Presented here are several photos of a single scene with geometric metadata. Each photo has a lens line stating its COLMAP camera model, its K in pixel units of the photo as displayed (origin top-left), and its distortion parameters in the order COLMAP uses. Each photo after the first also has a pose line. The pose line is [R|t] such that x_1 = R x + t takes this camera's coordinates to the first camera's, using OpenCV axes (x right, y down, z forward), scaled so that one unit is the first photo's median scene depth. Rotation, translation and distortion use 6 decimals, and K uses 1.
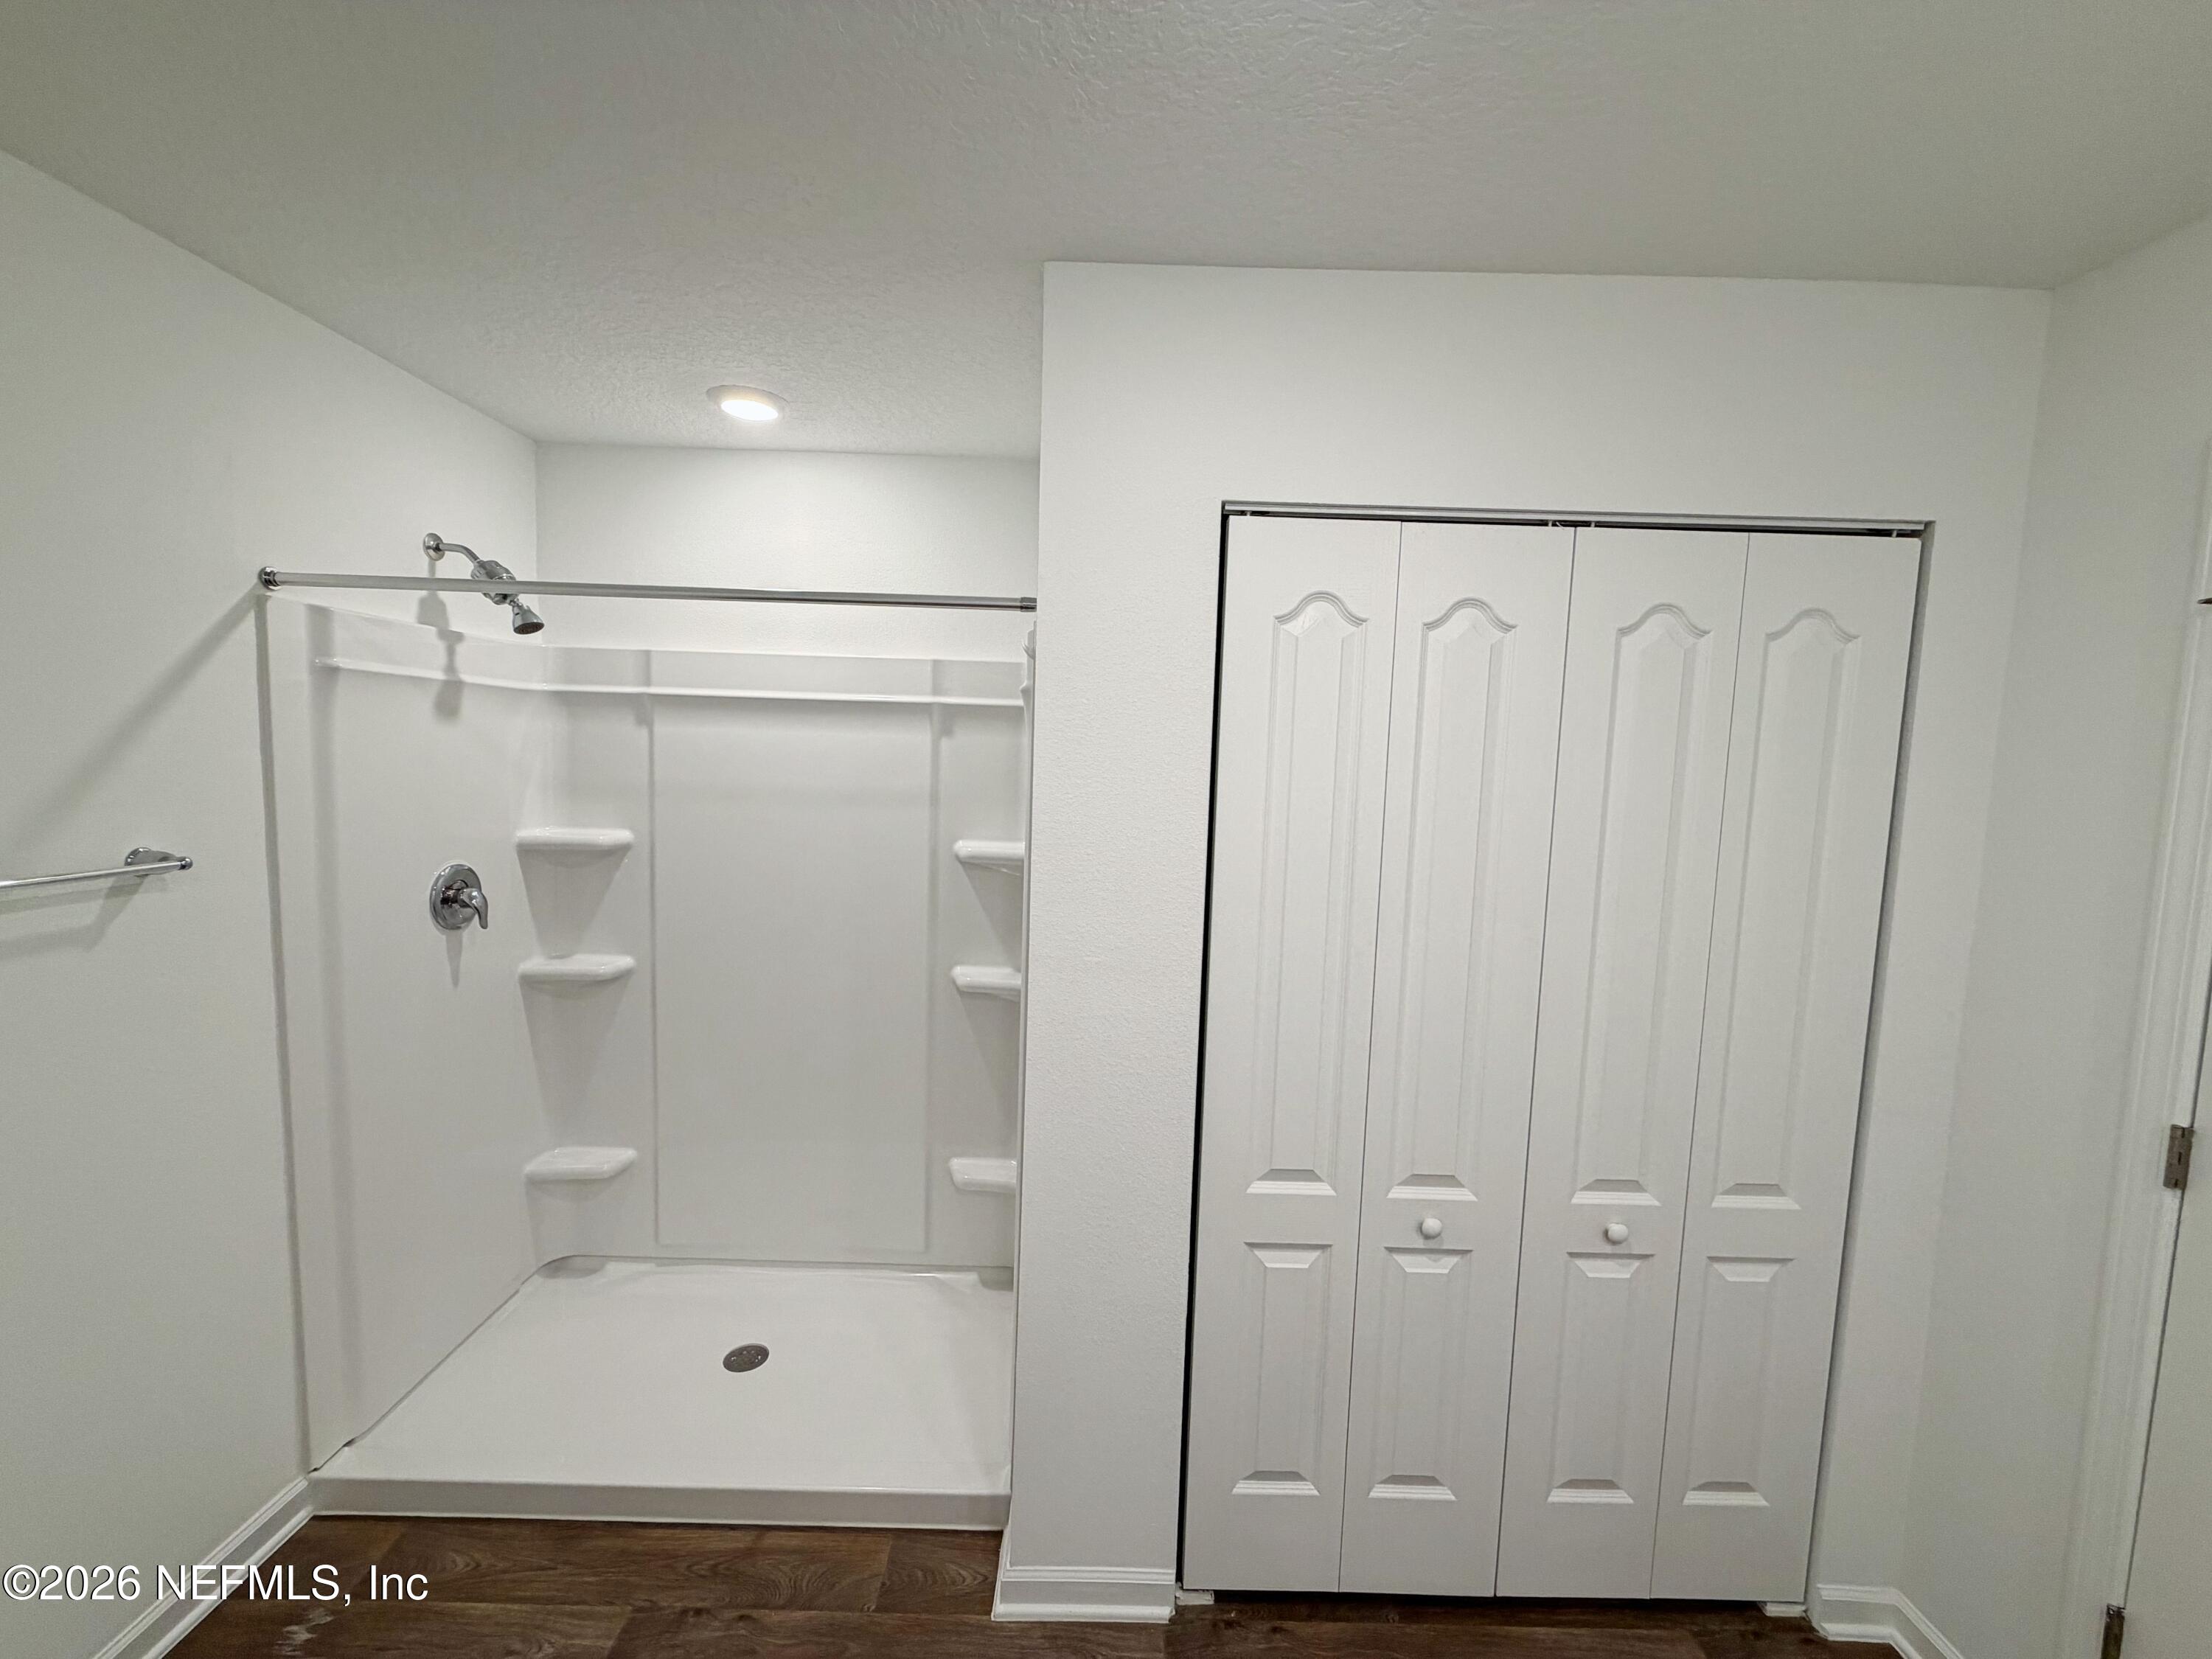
lens RADIAL K [[878.7, 0, 1097.9], [0, 878.7, 830.4], [0, 0, 1]] dist [0.000085, 0.000308]
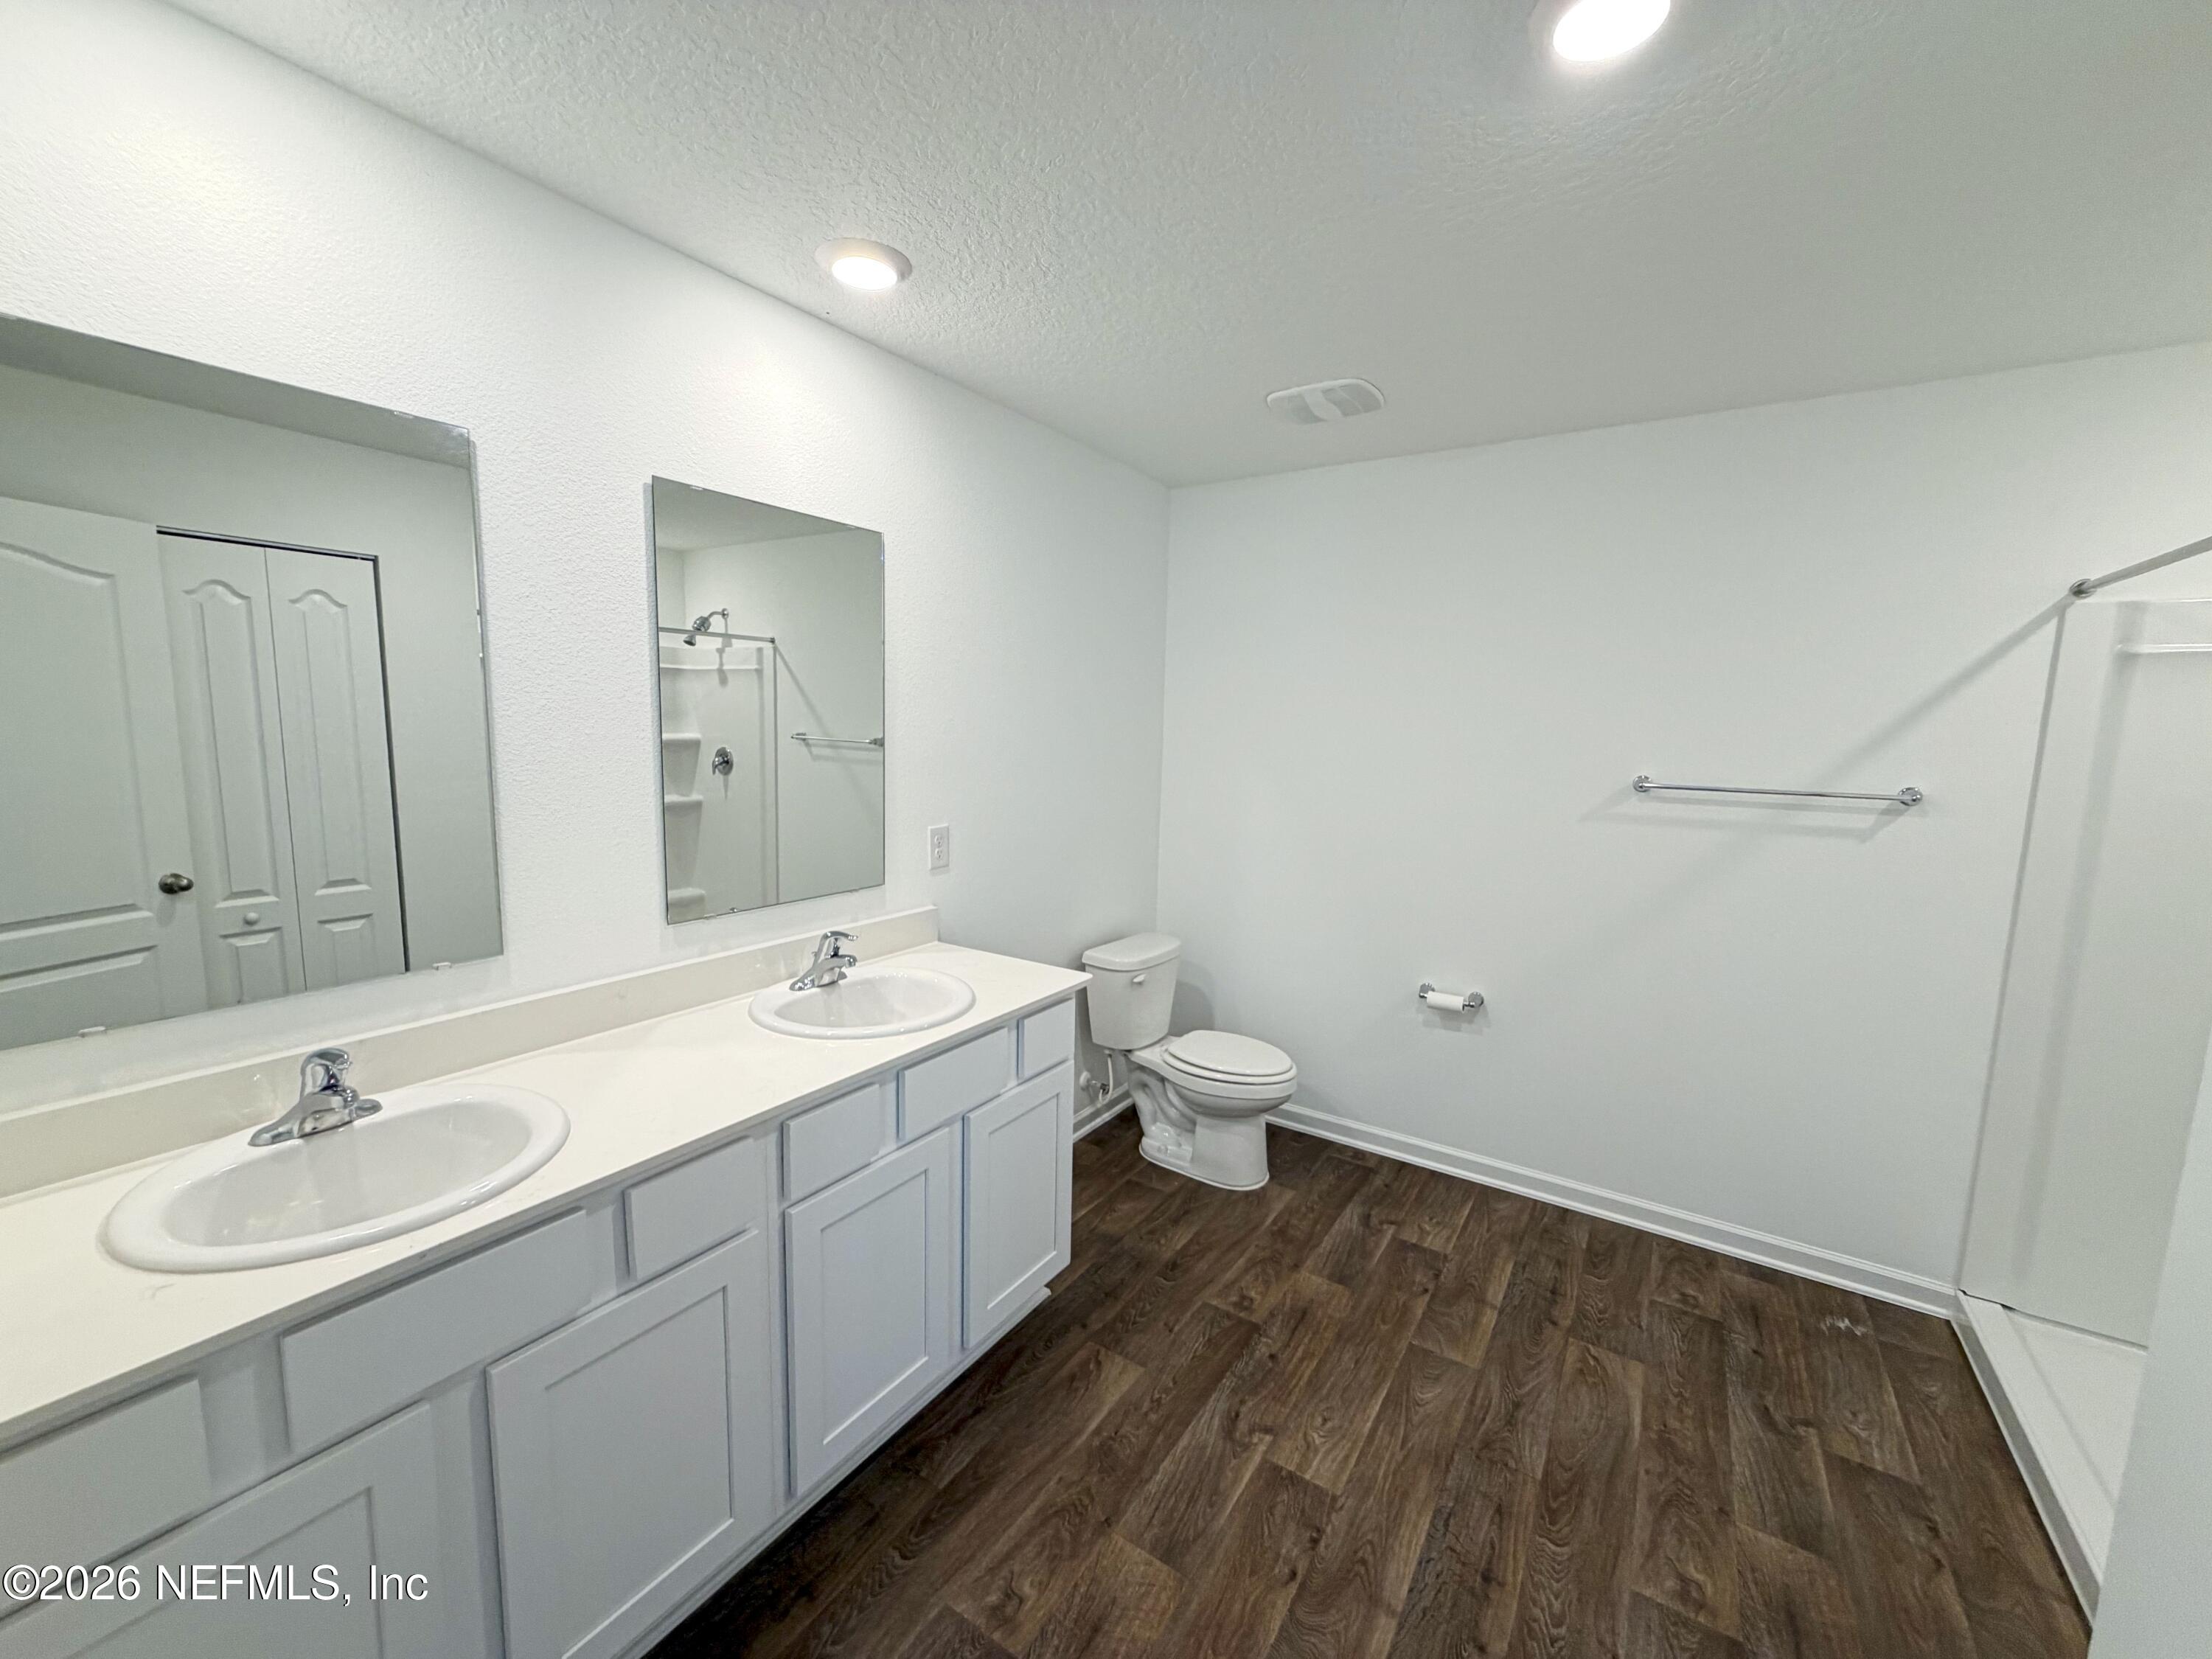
lens RADIAL K [[878.7, 0, 1097.9], [0, 878.7, 830.4], [0, 0, 1]] dist [0.000085, 0.000308]
pose [[-0.555871, 0.056263, -0.829362, 0.911428], [-0.113168, 0.983296, 0.142555, 0.032008], [0.823529, 0.173099, -0.540218, 0.594861]]
